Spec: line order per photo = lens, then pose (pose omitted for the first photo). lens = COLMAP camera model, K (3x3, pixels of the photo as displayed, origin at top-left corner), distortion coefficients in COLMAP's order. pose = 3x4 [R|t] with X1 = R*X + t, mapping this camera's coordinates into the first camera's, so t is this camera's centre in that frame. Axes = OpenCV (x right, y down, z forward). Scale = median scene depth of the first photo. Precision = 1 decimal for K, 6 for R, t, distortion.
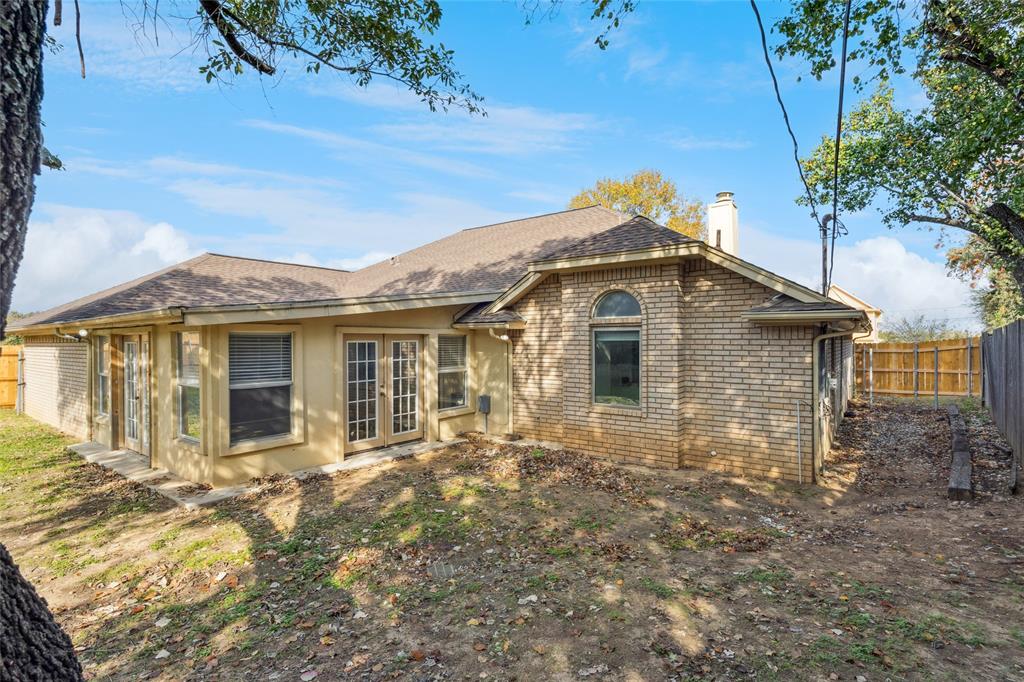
lens RADIAL K [[482.0, 0, 512.0], [0, 482.0, 341.0], [0, 0, 1]] dist [-0.012936, 0.000451]
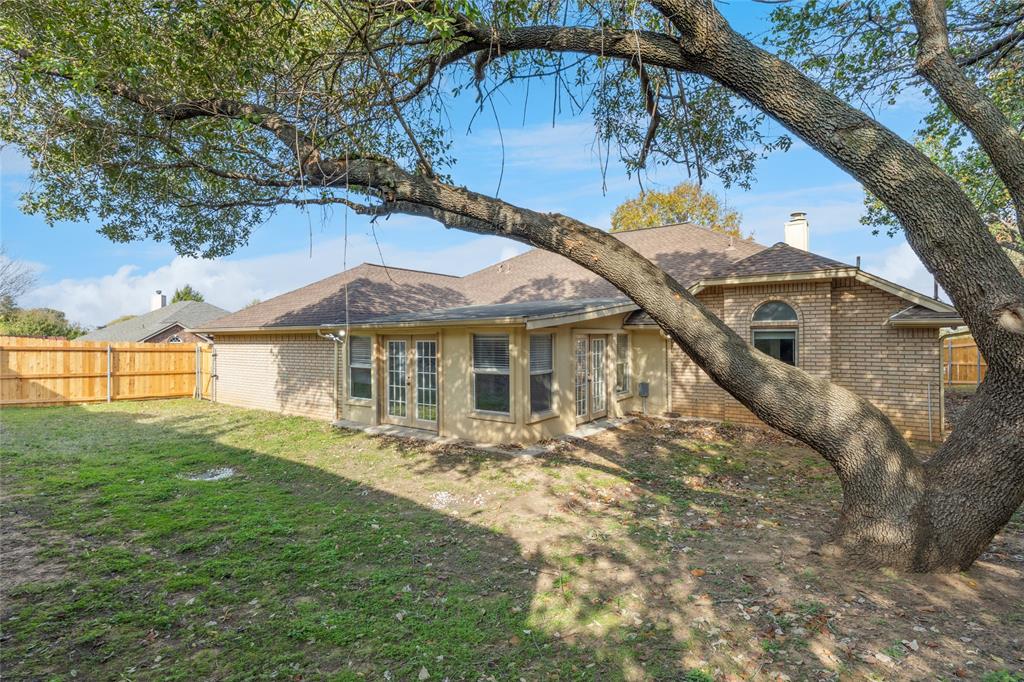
lens RADIAL K [[473.3, 0, 512.0], [0, 473.3, 341.0], [0, 0, 1]] dist [-0.000042, 0.000567]
pose [[0.999762, -0.001108, 0.021776, -0.580420], [0.000920, 0.999962, 0.008632, -0.007163], [-0.021785, -0.008610, 0.999726, -0.310545]]
